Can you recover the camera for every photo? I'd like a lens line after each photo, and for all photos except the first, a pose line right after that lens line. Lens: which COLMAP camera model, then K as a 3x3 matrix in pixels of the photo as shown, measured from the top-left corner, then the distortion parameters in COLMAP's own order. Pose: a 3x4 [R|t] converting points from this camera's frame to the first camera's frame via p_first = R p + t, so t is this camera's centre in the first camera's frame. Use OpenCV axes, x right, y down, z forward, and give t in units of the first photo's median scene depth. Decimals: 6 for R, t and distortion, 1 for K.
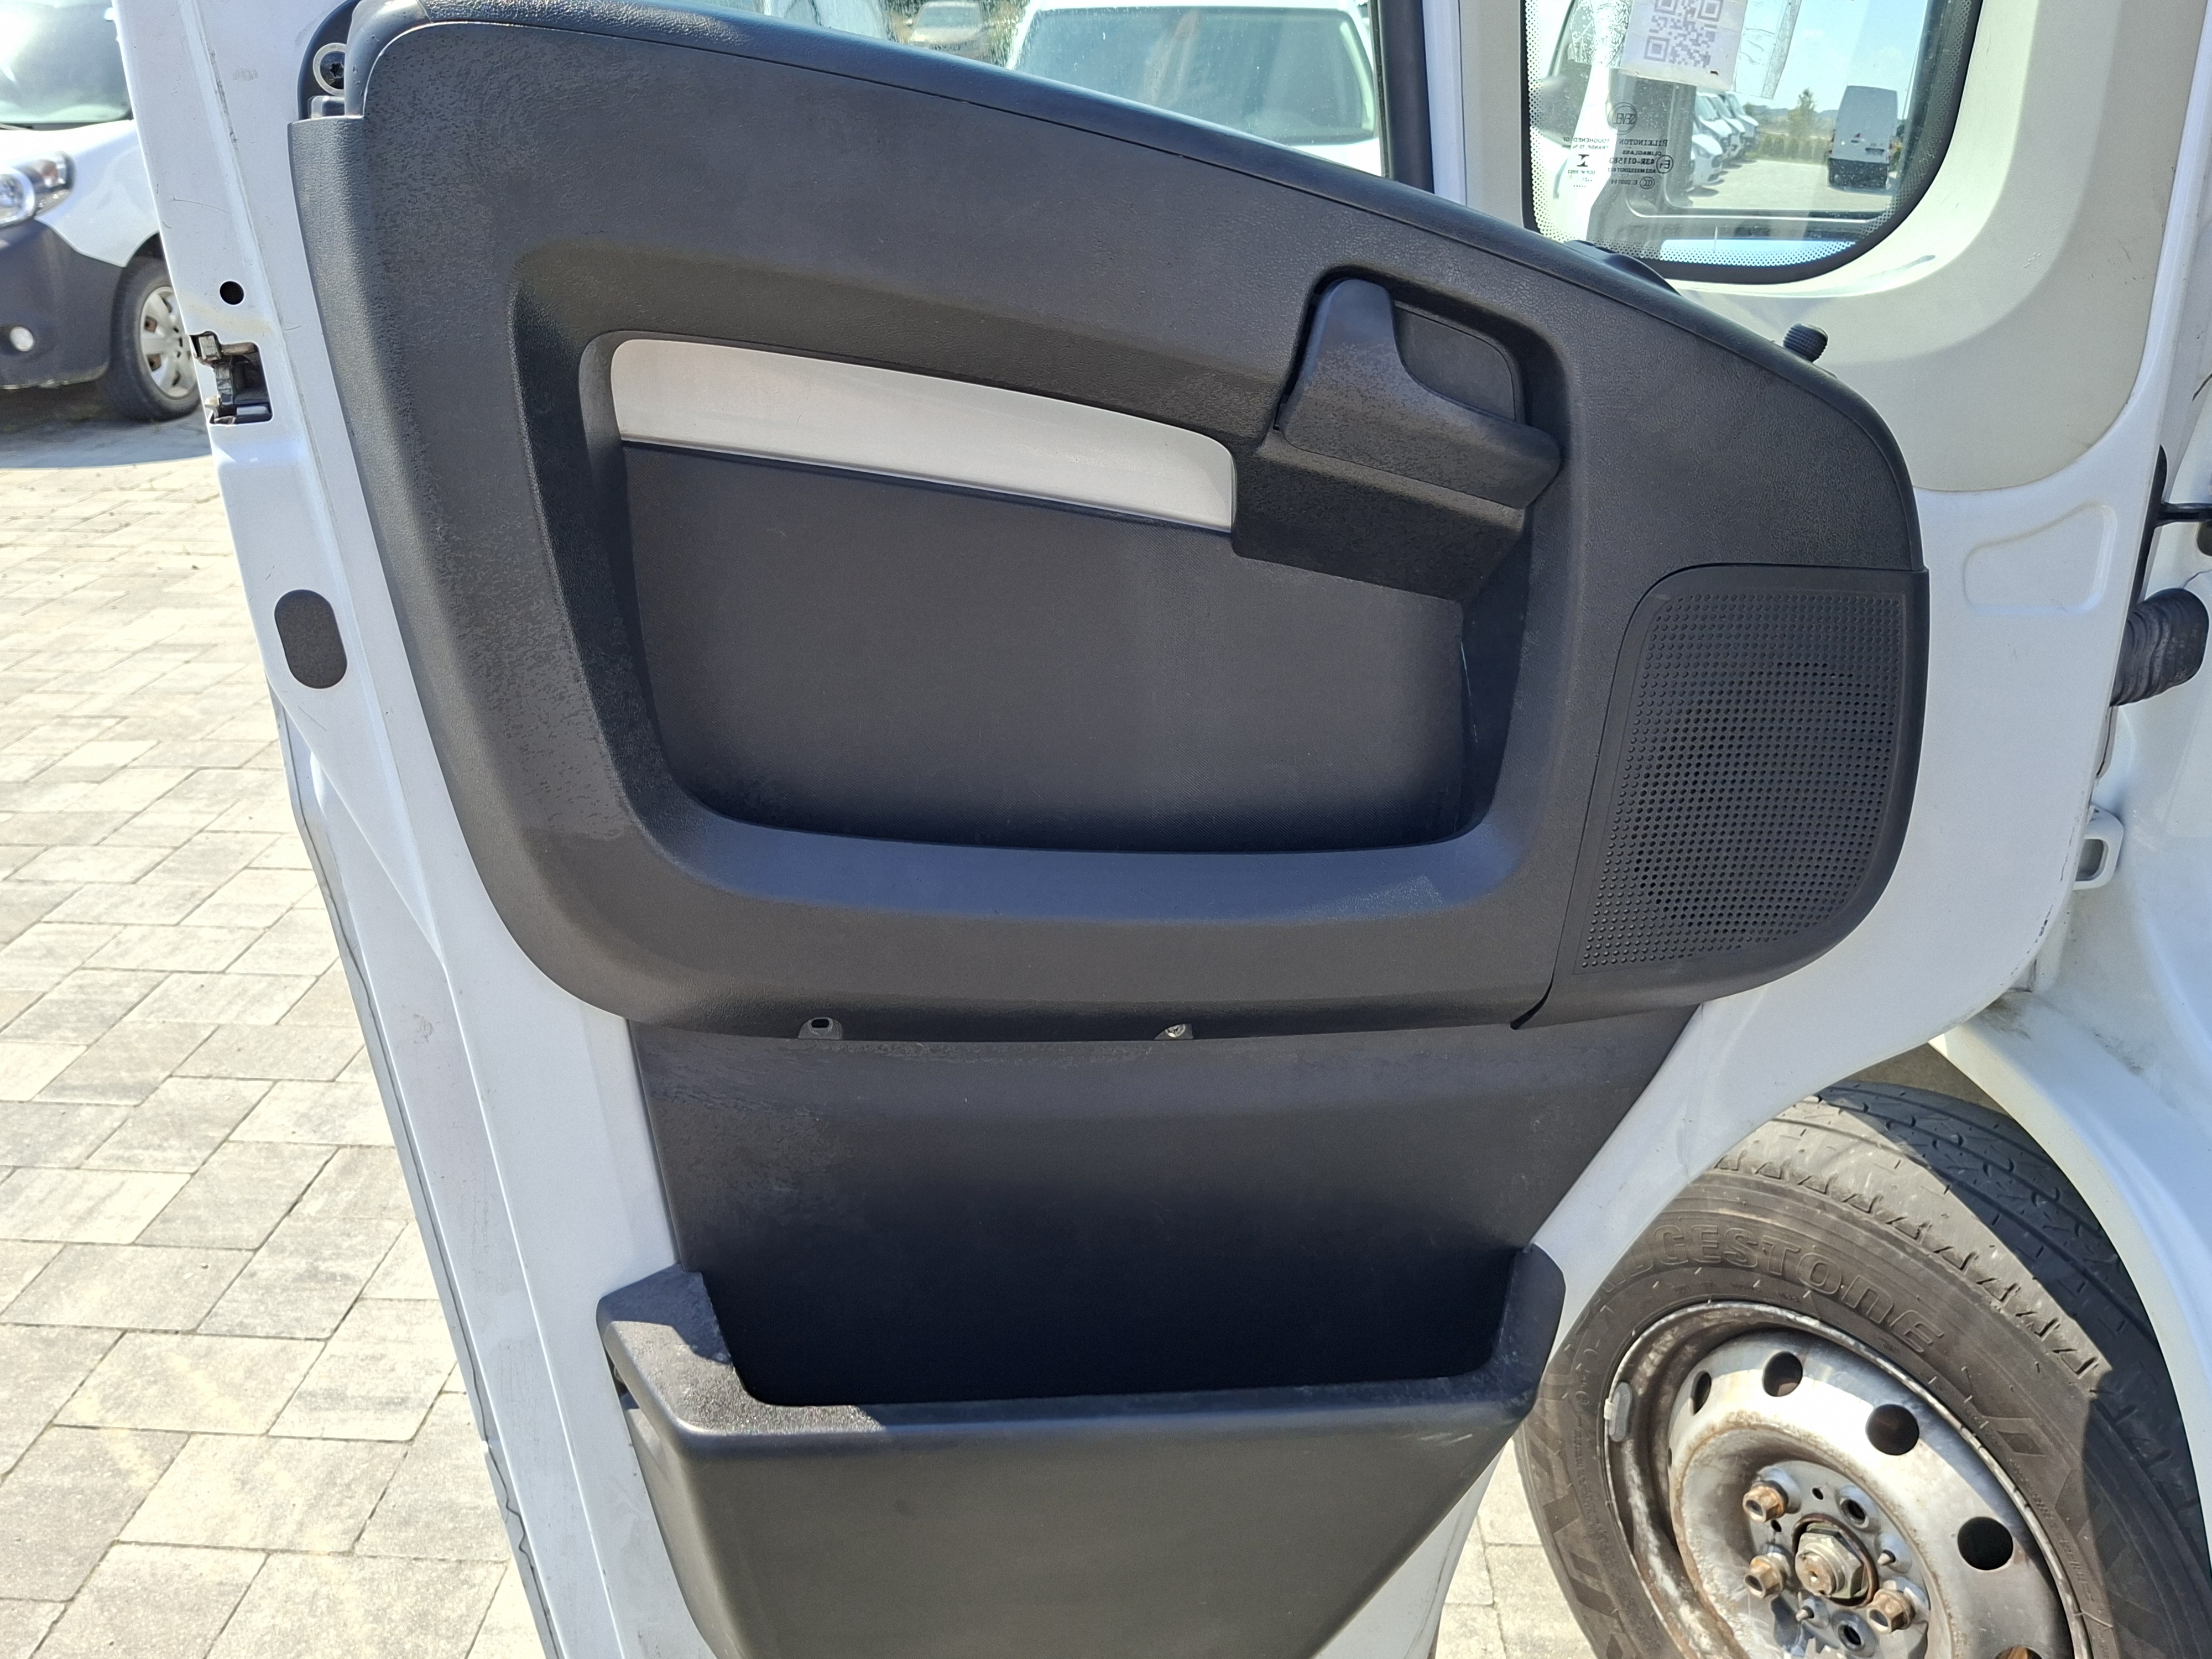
lens RADIAL K [[1850.5, 0, 1106.9], [0, 1850.5, 791.9], [0, 0, 1]] dist [0.121136, -0.190290]
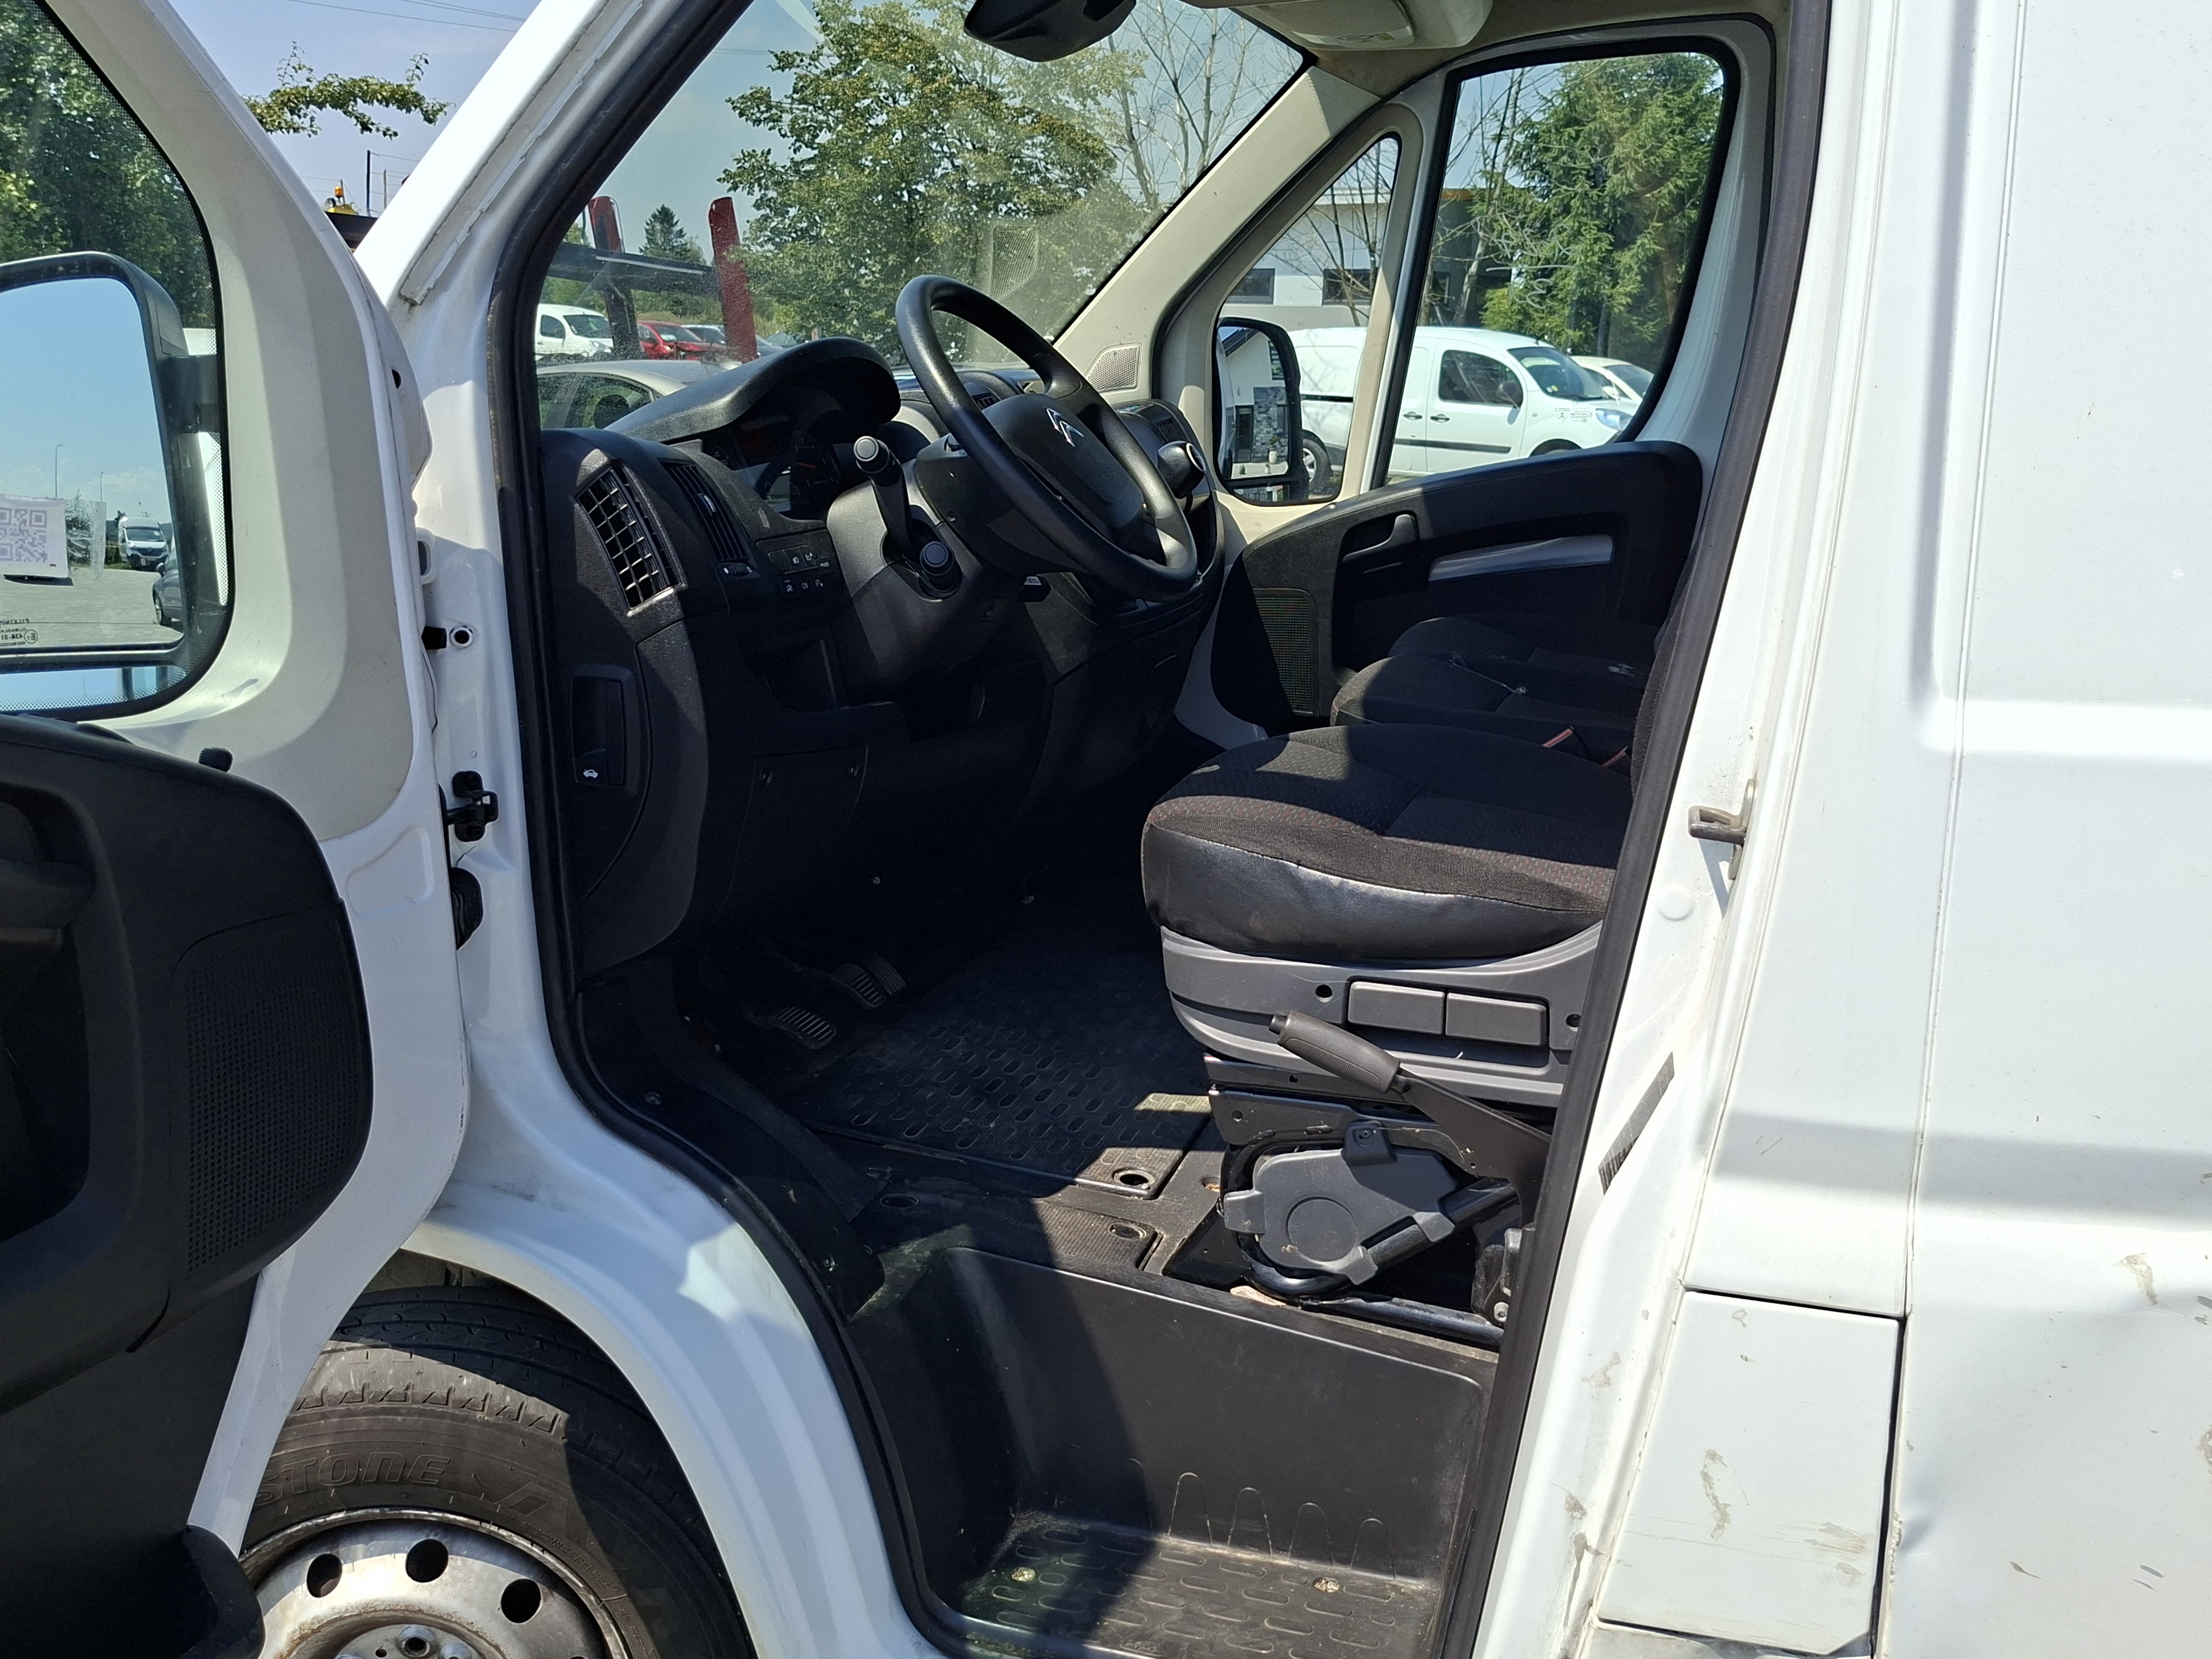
lens RADIAL K [[1850.5, 0, 1105.0], [0, 1850.5, 828.9], [0, 0, 1]] dist [0.121136, -0.190290]
pose [[0.531007, -0.206867, 0.821729, -0.291001], [0.305239, 0.951338, 0.042248, -0.039075], [-0.790481, 0.228390, 0.568311, -0.182266]]
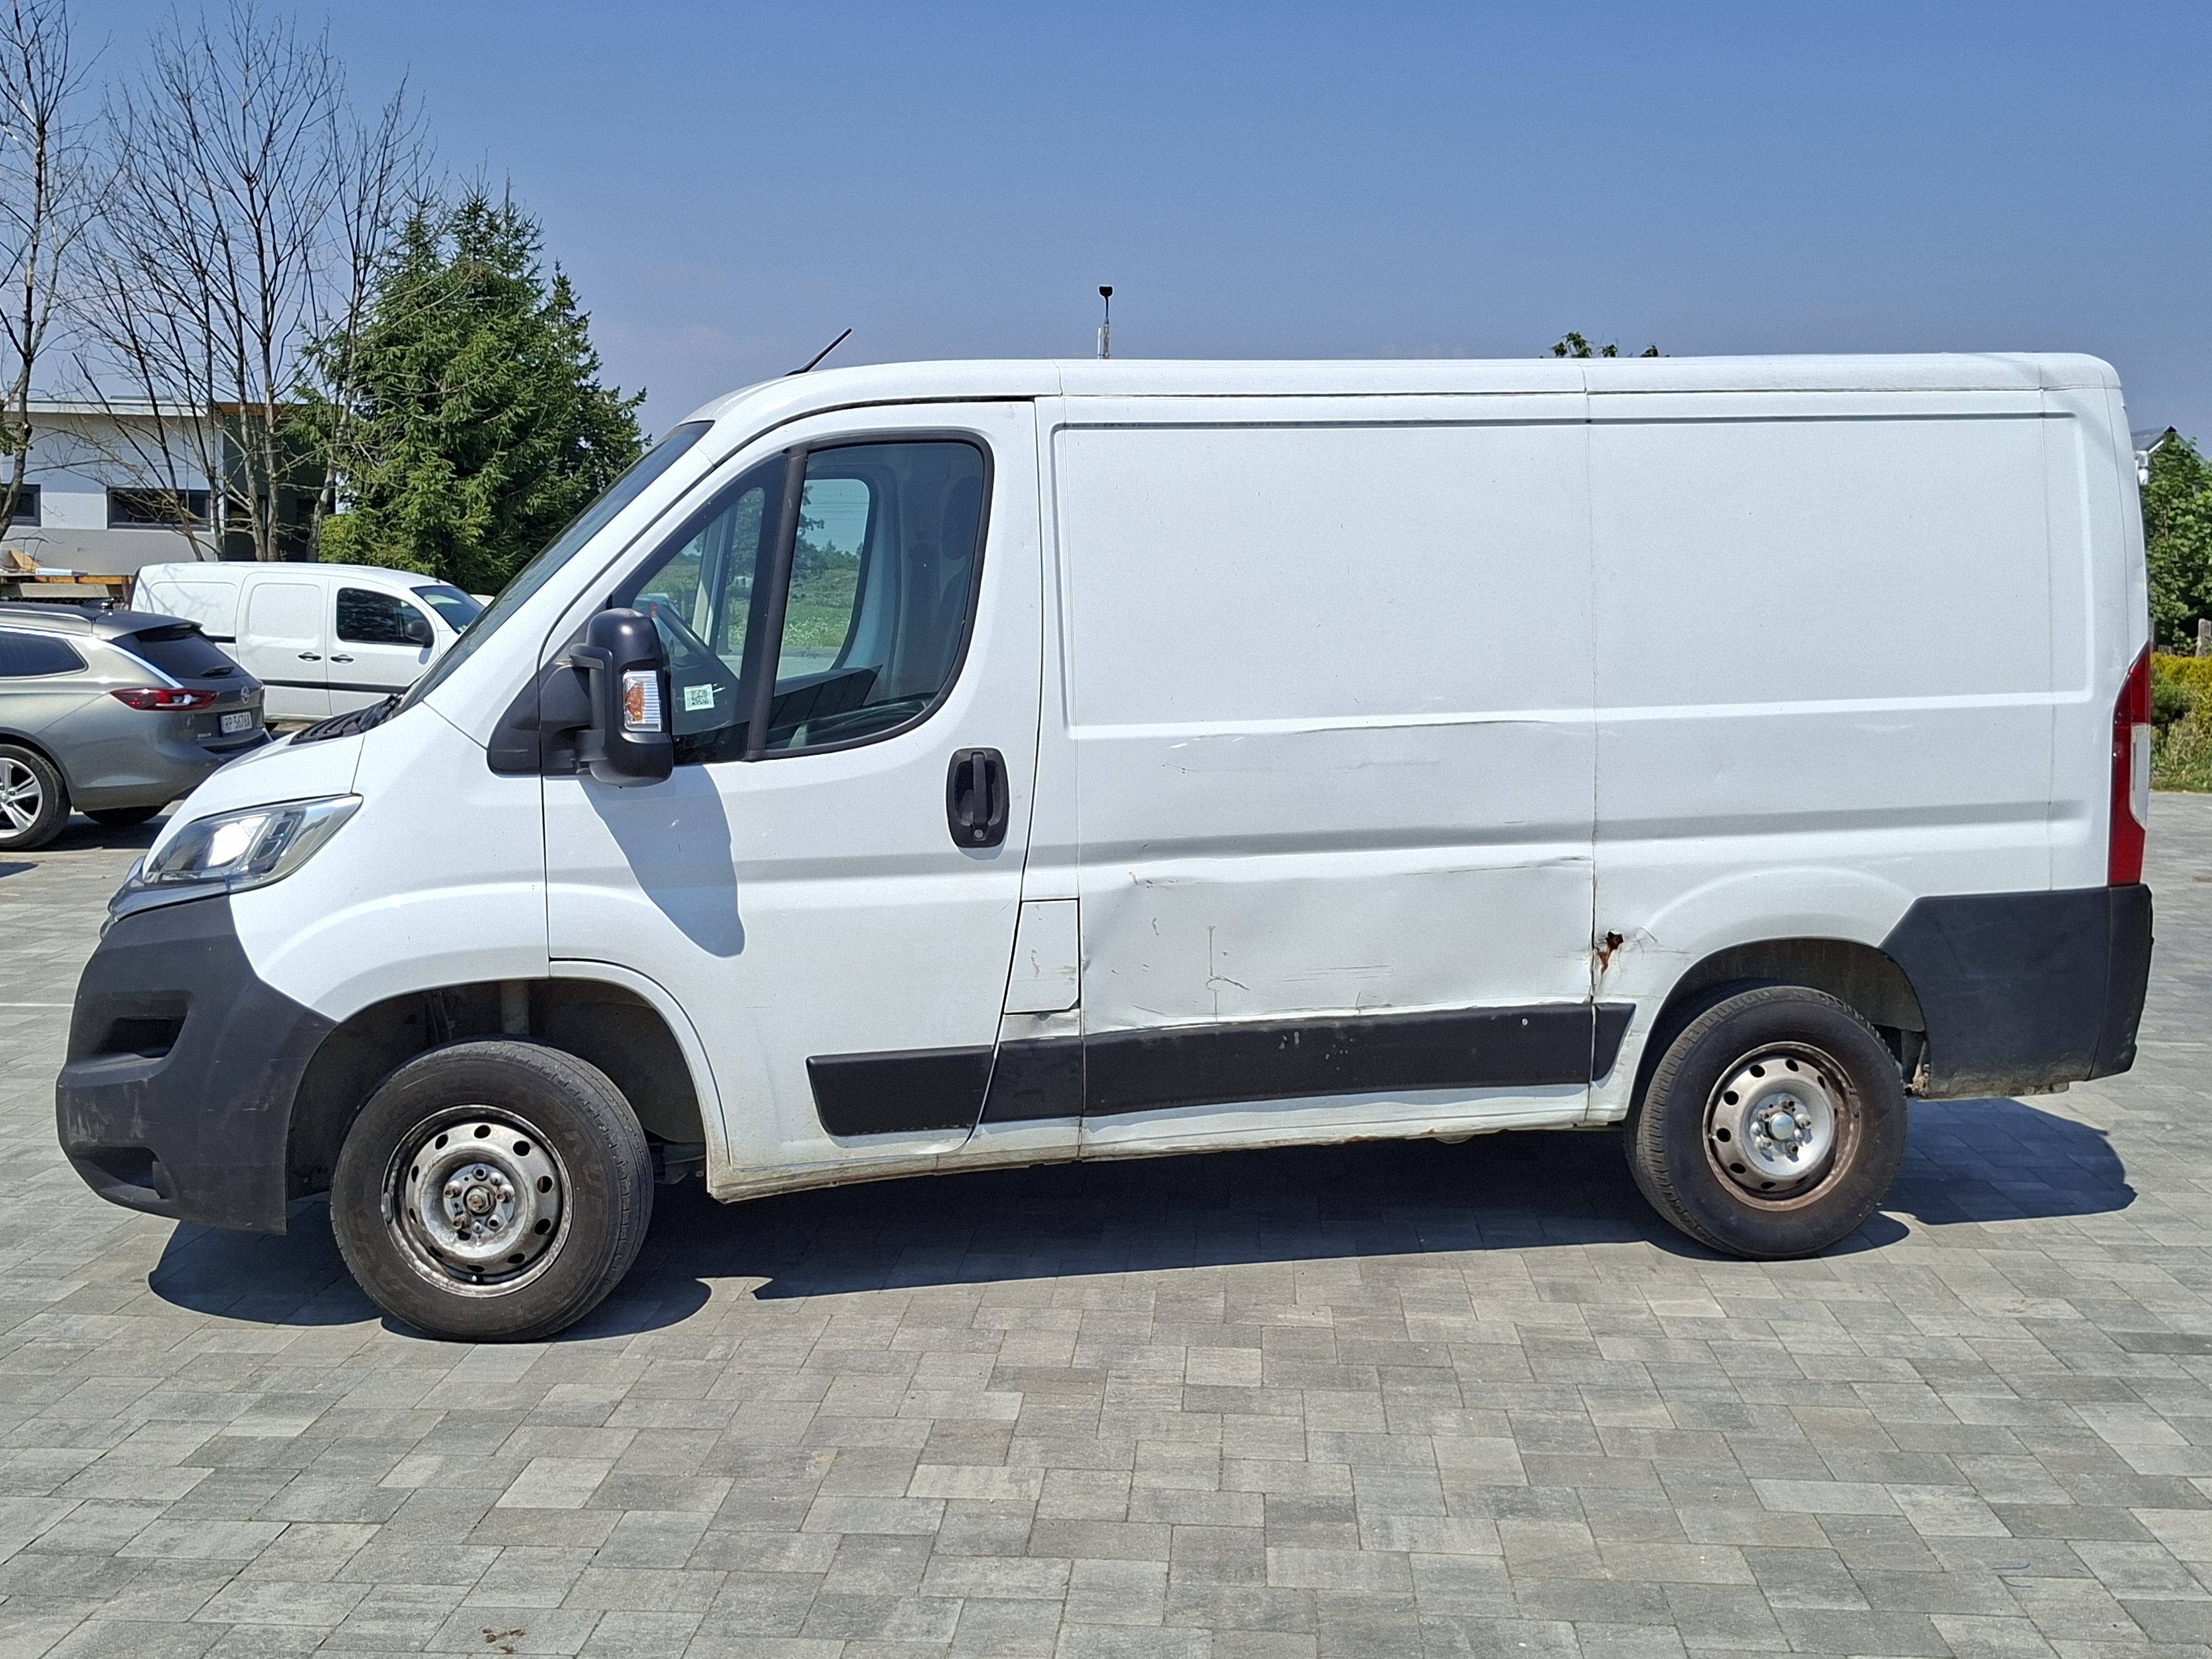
lens RADIAL K [[2349.9, 0, 1095.4], [0, 2349.9, 820.8], [0, 0, 1]] dist [0.073263, 0.000000]
pose [[0.012924, -0.099659, 0.994938, -3.832948], [0.362294, 0.927878, 0.088236, -0.140103], [-0.931974, 0.359320, 0.048098, -0.172572]]
